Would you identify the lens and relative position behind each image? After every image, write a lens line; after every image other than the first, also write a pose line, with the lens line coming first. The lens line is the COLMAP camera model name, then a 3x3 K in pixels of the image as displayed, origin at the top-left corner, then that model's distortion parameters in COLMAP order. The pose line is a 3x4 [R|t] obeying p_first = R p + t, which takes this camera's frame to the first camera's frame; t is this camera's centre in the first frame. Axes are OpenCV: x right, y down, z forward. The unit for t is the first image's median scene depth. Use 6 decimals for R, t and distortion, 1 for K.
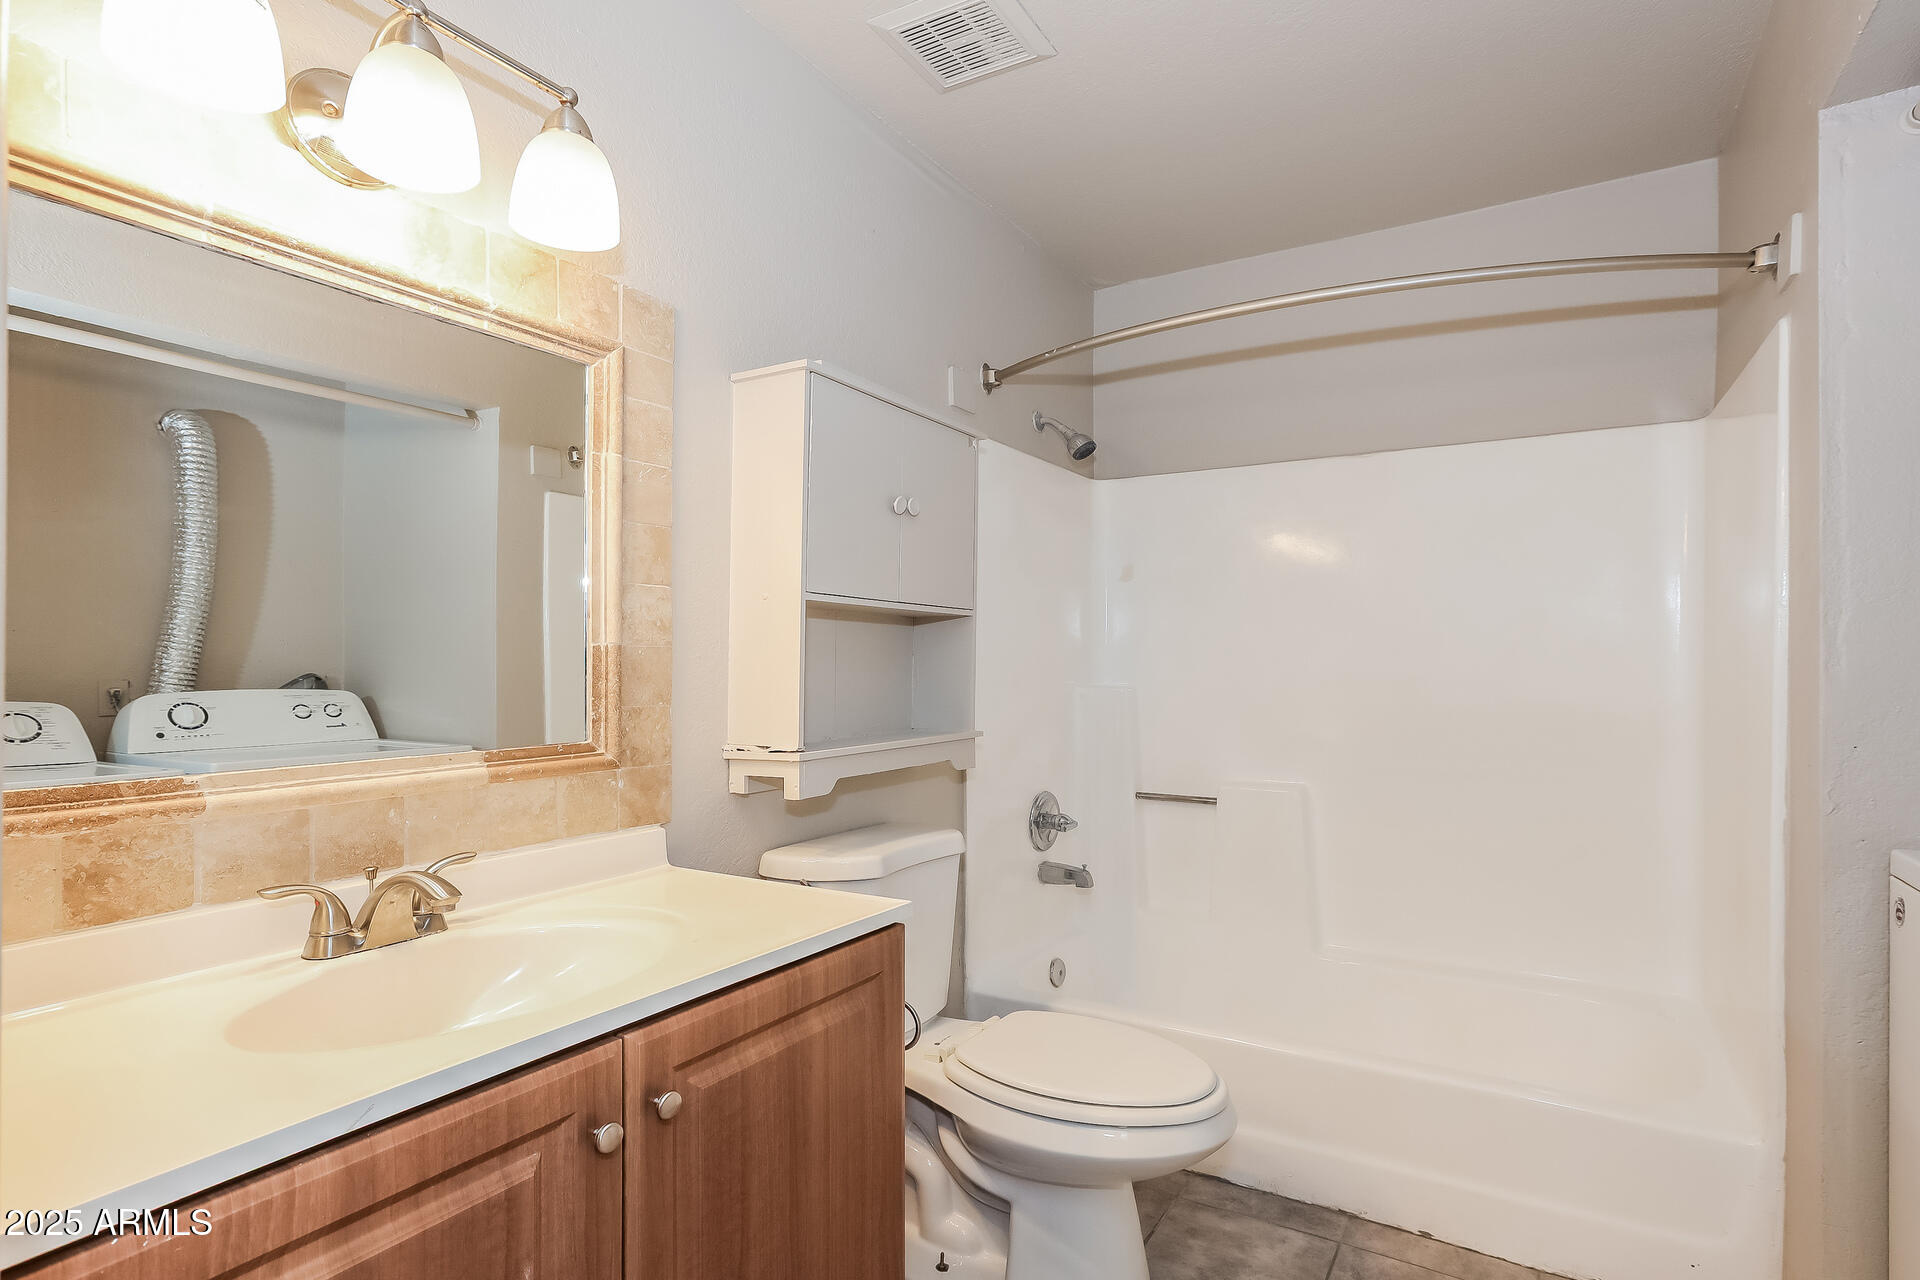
lens RADIAL K [[1008.8, 0, 964.4], [0, 1008.8, 667.0], [0, 0, 1]] dist [-0.060243, 0.047092]
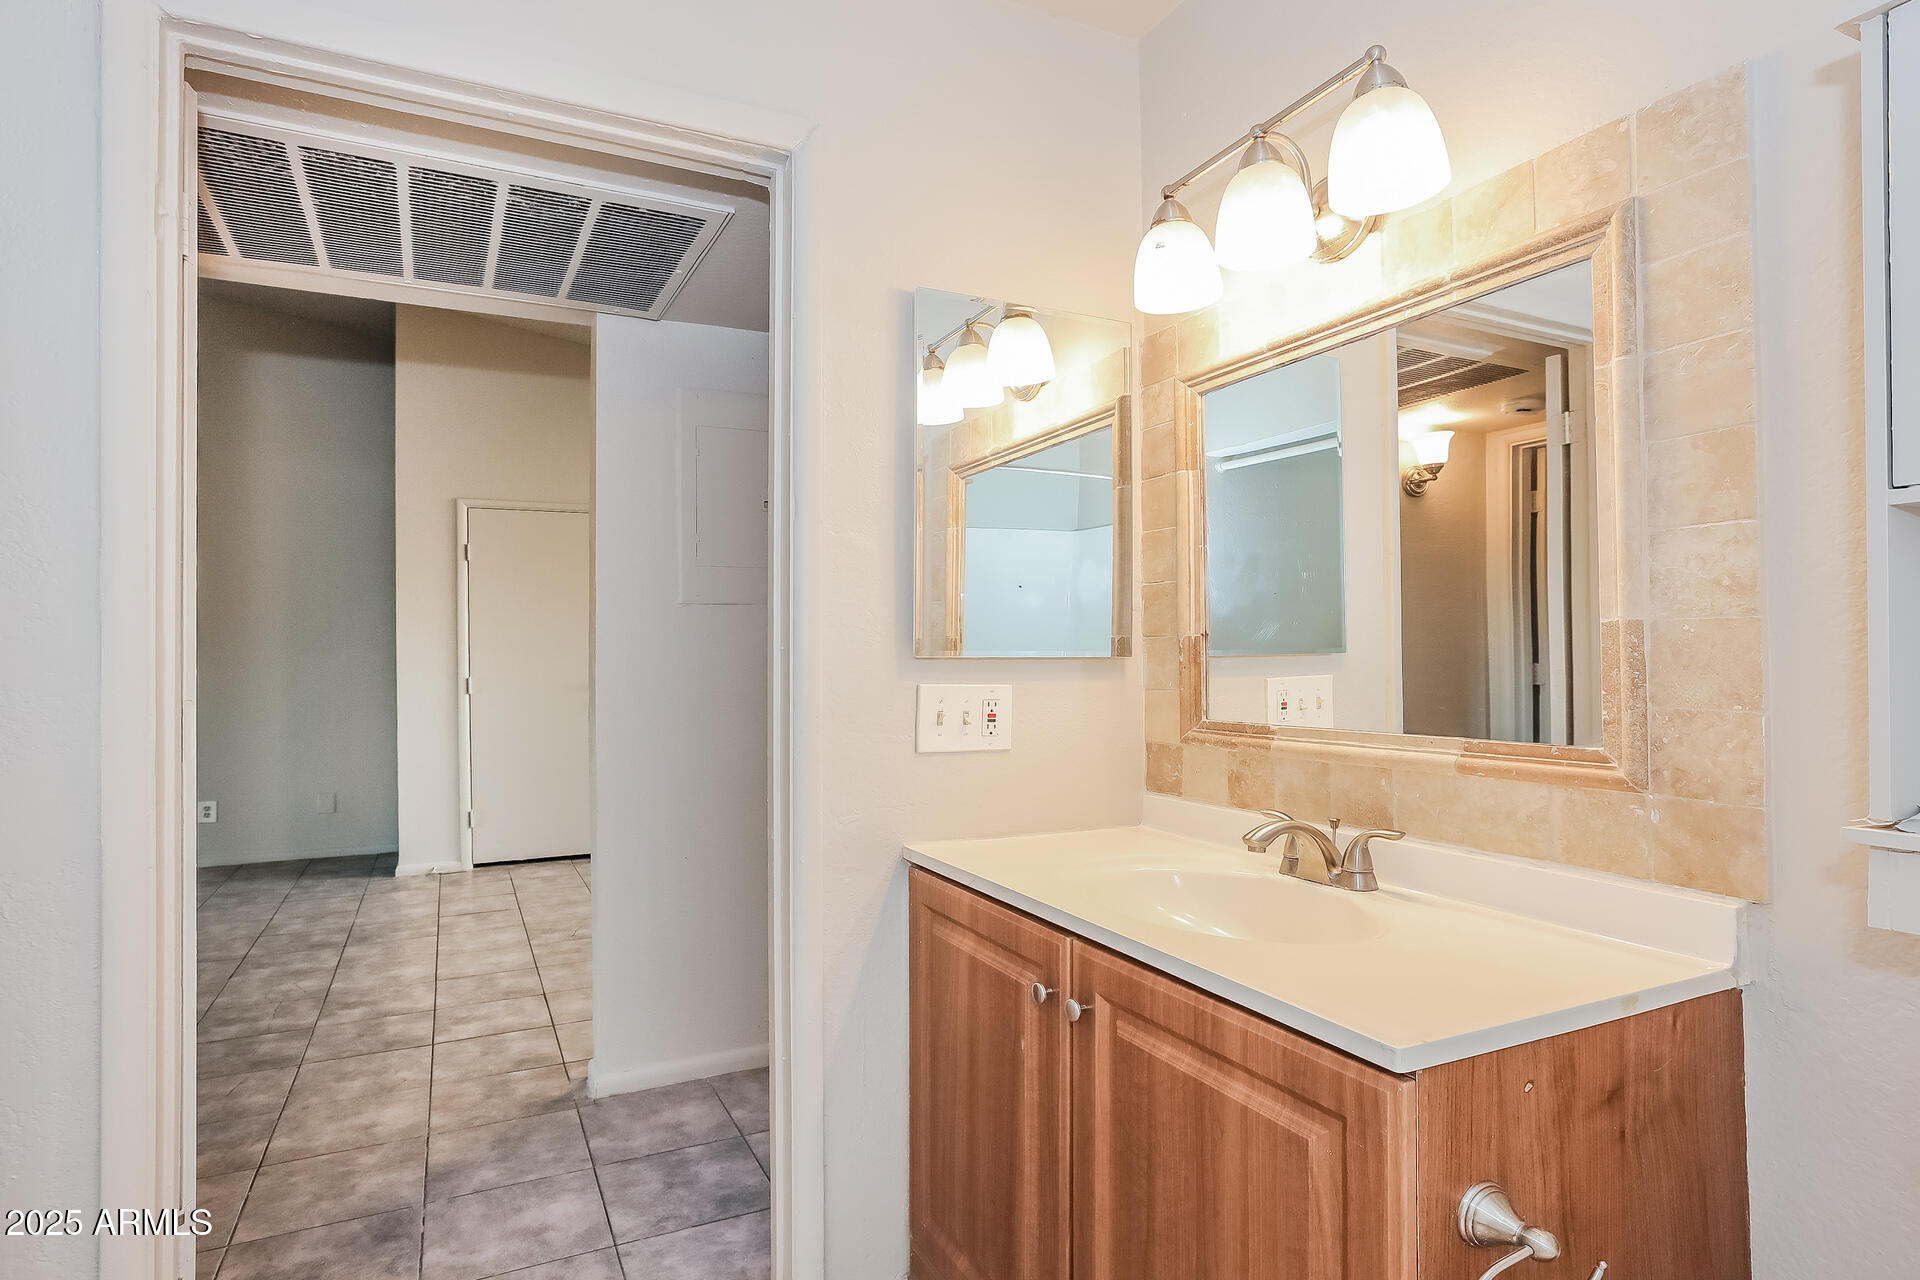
lens RADIAL K [[1009.5, 0, 936.6], [0, 1009.5, 642.4], [0, 0, 1]] dist [-0.063949, 0.031454]
pose [[-0.562849, -0.009386, -0.826506, 0.594621], [0.002822, 0.999908, -0.013278, 0.002604], [0.826555, -0.009806, -0.562771, 1.131339]]
